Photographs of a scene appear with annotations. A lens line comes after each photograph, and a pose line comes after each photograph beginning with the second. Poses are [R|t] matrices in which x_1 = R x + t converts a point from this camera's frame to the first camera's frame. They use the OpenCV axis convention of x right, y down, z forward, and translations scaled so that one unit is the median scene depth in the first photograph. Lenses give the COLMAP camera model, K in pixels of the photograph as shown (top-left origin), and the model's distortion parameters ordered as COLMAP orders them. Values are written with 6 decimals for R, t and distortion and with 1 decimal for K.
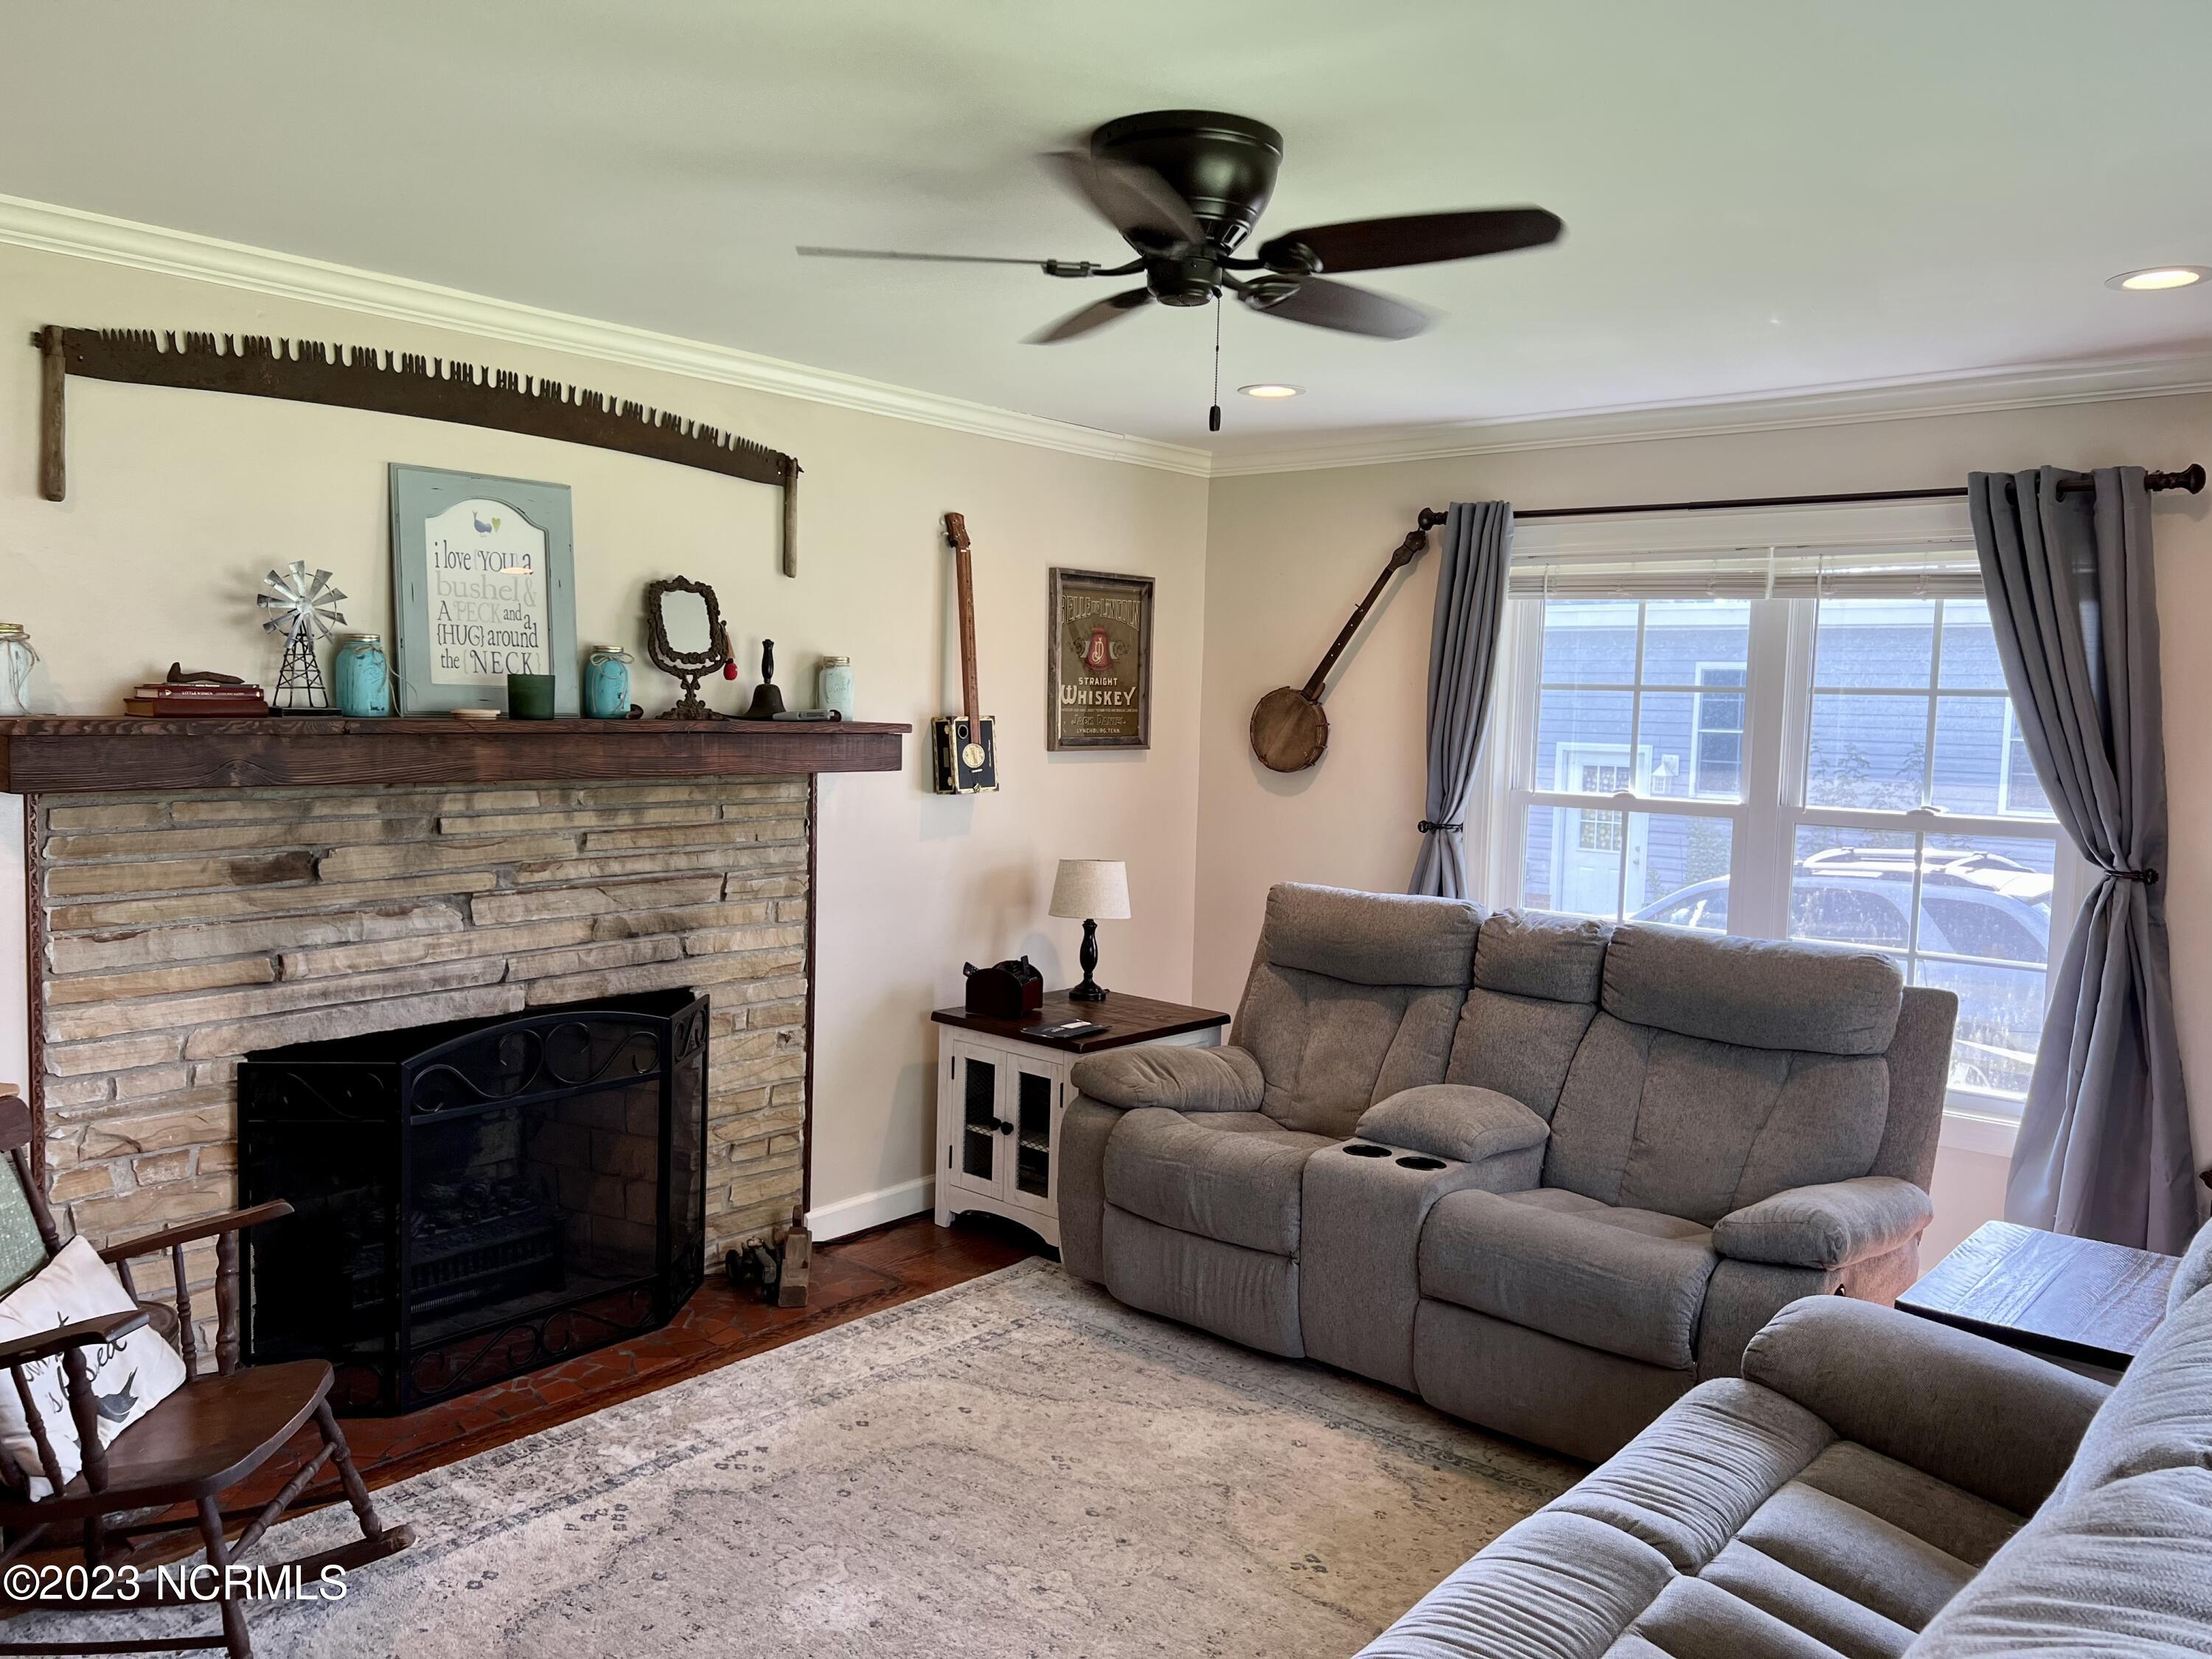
lens RADIAL K [[1671.6, 0, 1106.0], [0, 1671.6, 829.5], [0, 0, 1]] dist [0.160157, -0.002078]
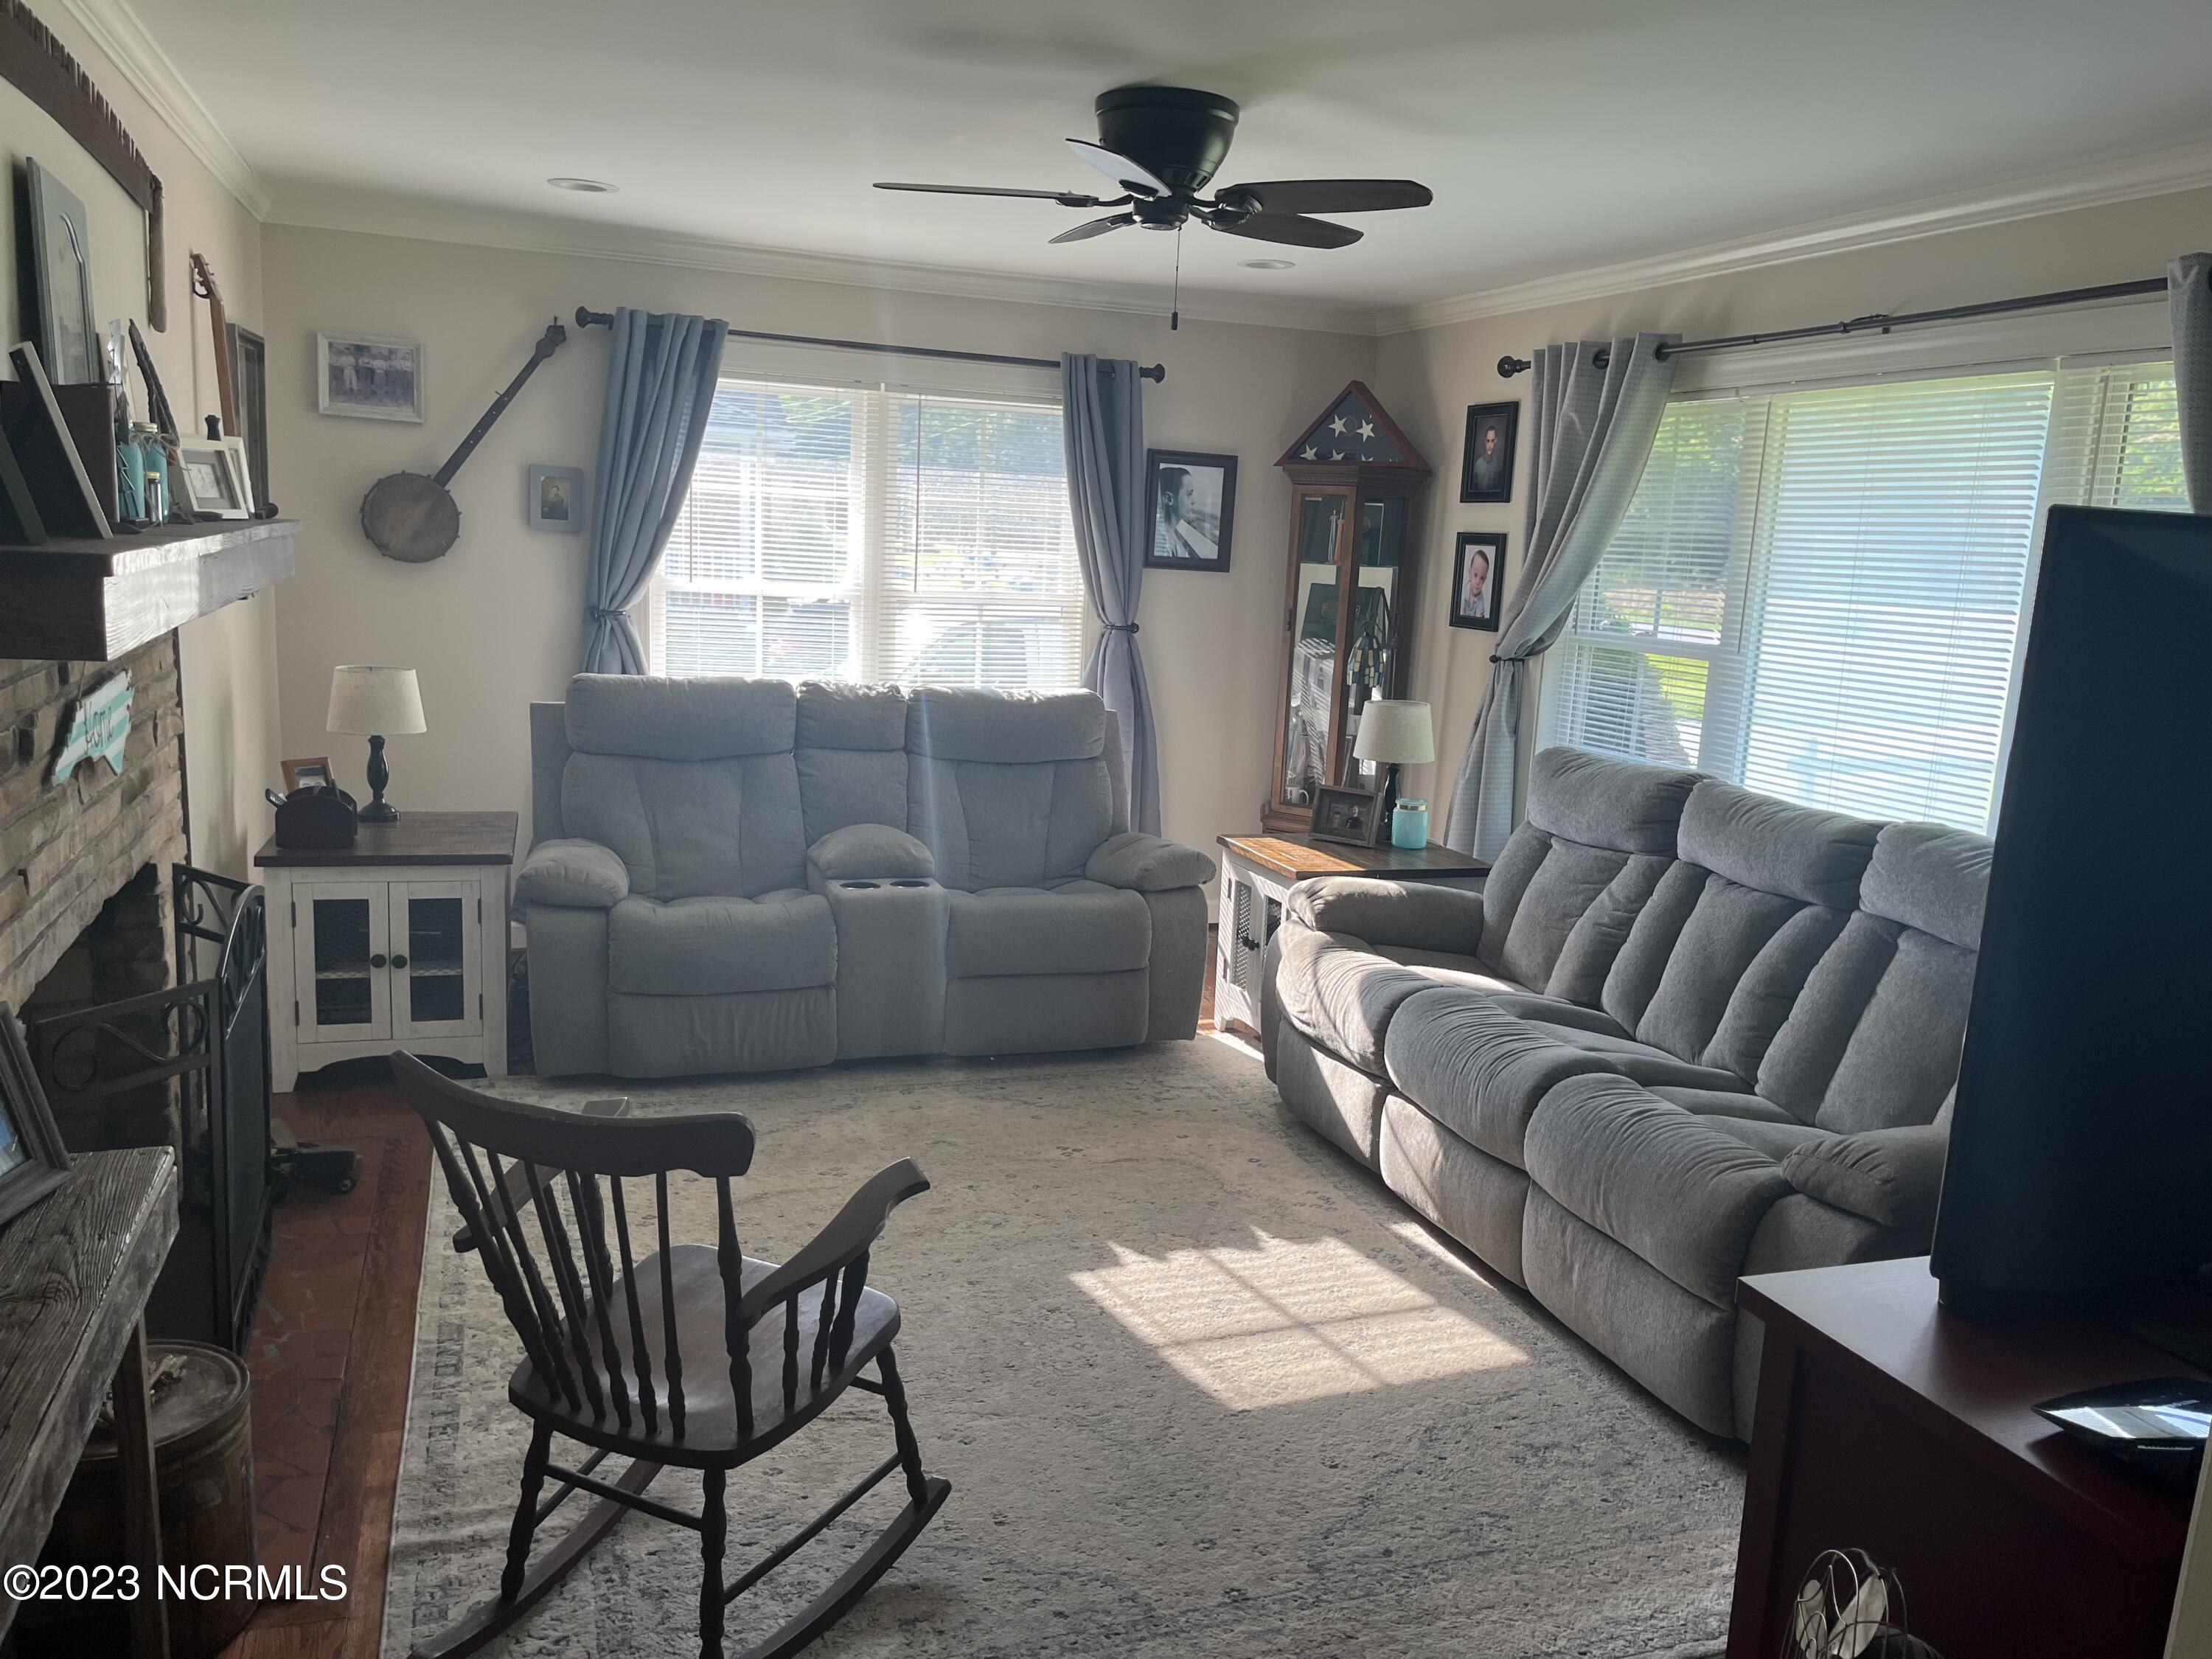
lens RADIAL K [[1694.1, 0, 1106.0], [0, 1694.1, 829.5], [0, 0, 1]] dist [0.000925, 0.001360]
pose [[0.502131, -0.160055, 0.849851, -0.646565], [0.033994, 0.985617, 0.165539, -0.035889], [-0.864123, -0.054232, 0.500350, 0.197999]]
